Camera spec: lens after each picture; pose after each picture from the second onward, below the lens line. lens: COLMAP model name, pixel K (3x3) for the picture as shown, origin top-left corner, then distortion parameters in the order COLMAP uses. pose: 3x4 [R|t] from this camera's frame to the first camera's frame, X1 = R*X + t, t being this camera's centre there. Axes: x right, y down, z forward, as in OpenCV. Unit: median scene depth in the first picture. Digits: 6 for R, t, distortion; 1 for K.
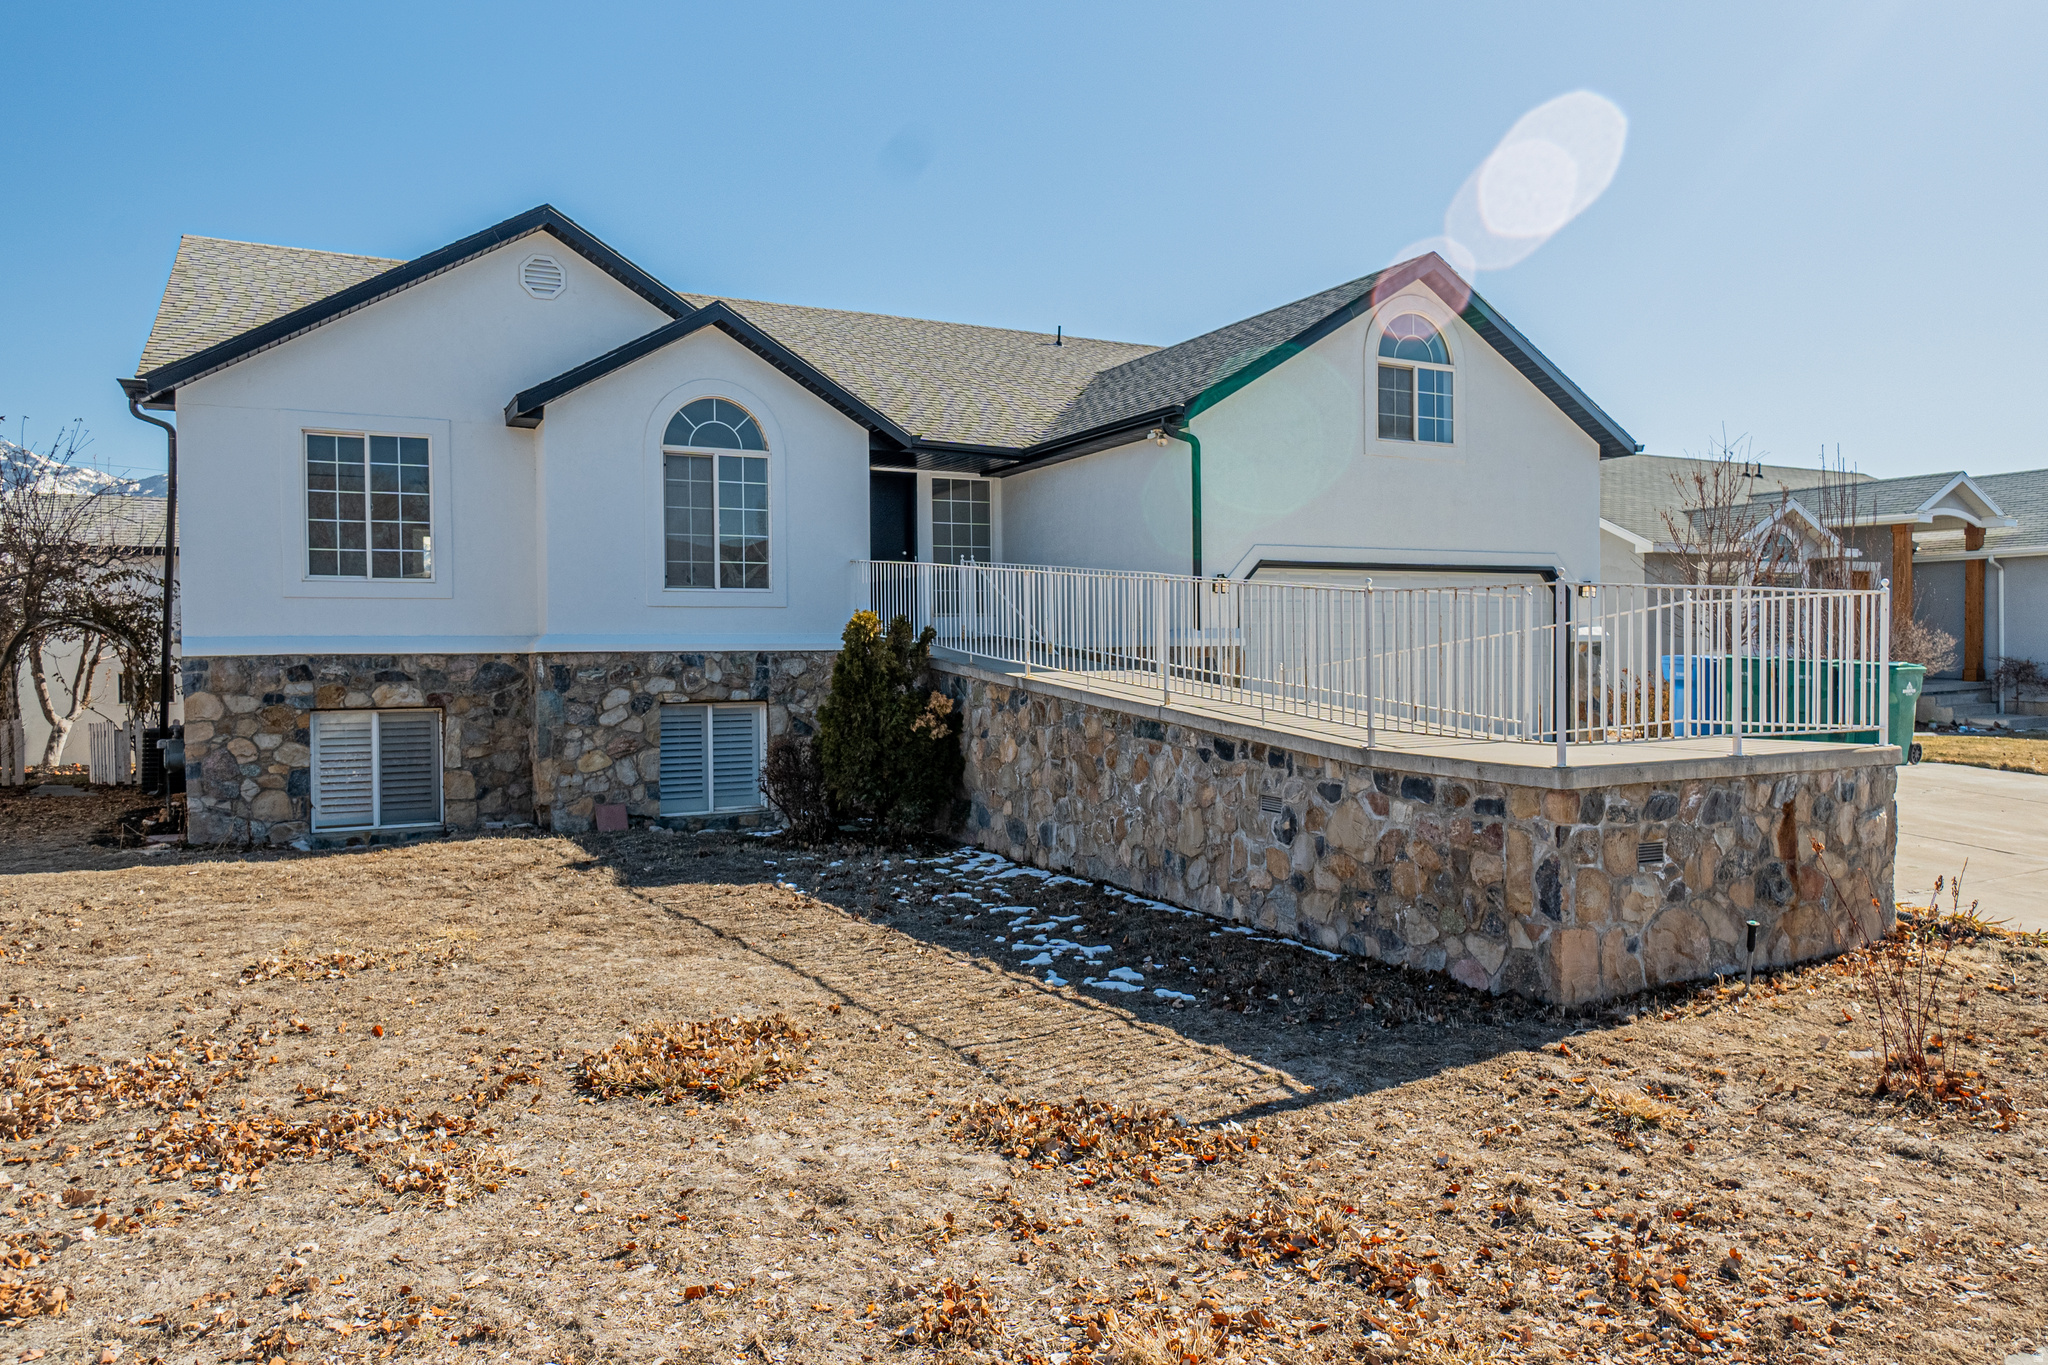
lens RADIAL K [[1302.4, 0, 1015.7], [0, 1302.4, 685.6], [0, 0, 1]] dist [-0.000329, -0.000389]
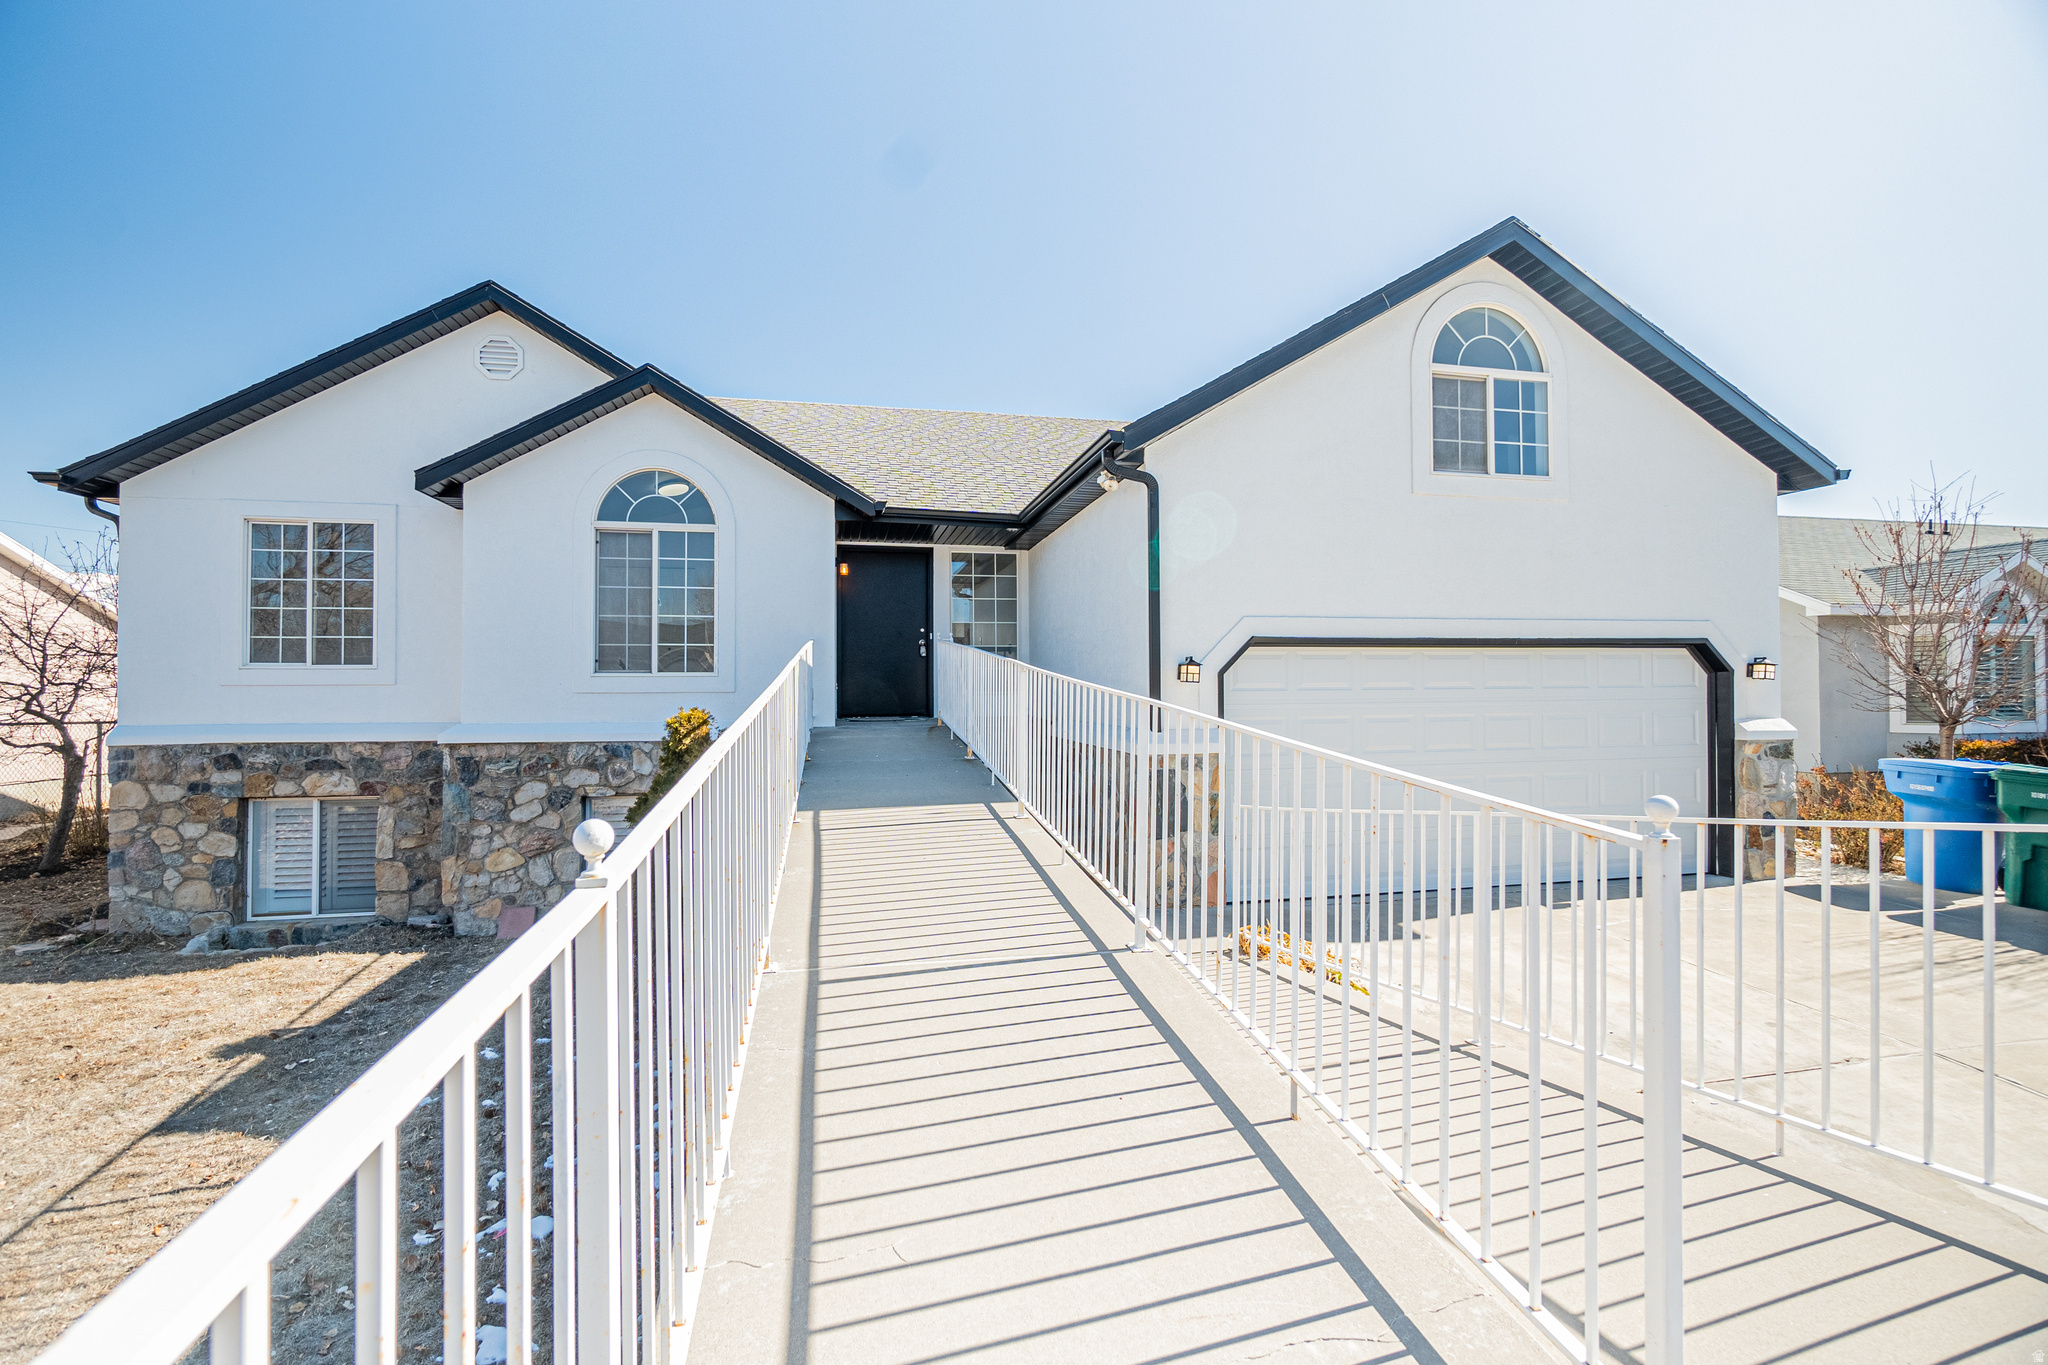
lens RADIAL K [[868.0, 0, 1019.4], [0, 868.0, 677.4], [0, 0, 1]] dist [-0.005247, 0.000865]
pose [[0.963261, 0.002550, -0.268555, 0.196524], [-0.012697, 0.999269, -0.036056, -0.054272], [0.268267, 0.038142, 0.962589, 0.493164]]
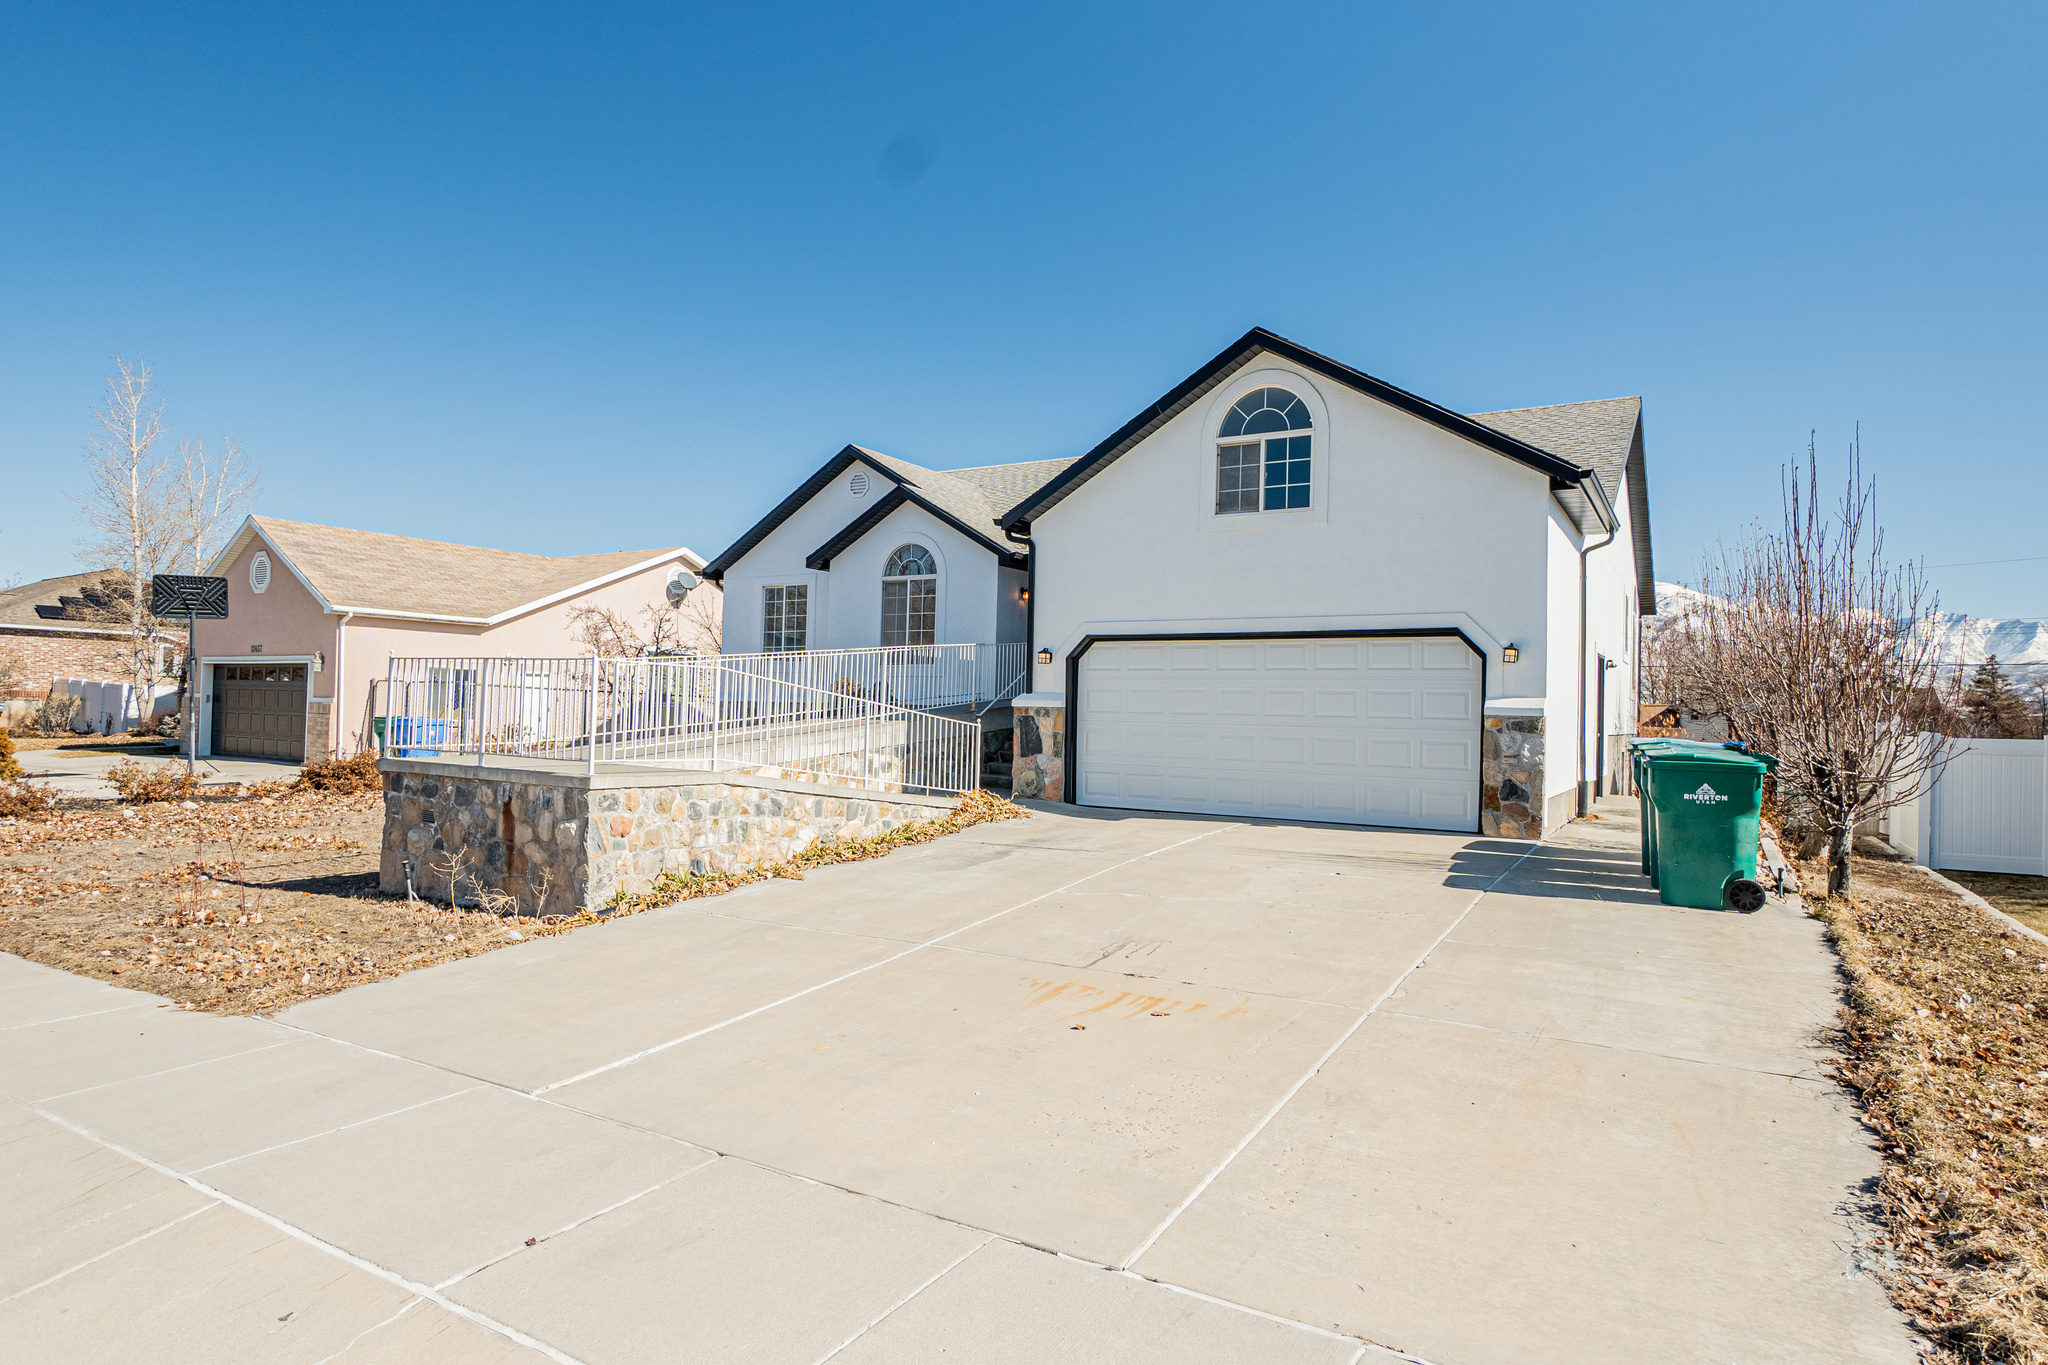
lens RADIAL K [[1129.4, 0, 1027.6], [0, 1129.4, 682.0], [0, 0, 1]] dist [0.008380, 0.000588]
pose [[0.529384, 0.001335, -0.848381, 1.041795], [-0.052618, 0.998125, -0.031263, -0.019701], [0.846749, 0.061191, 0.528462, 0.423816]]
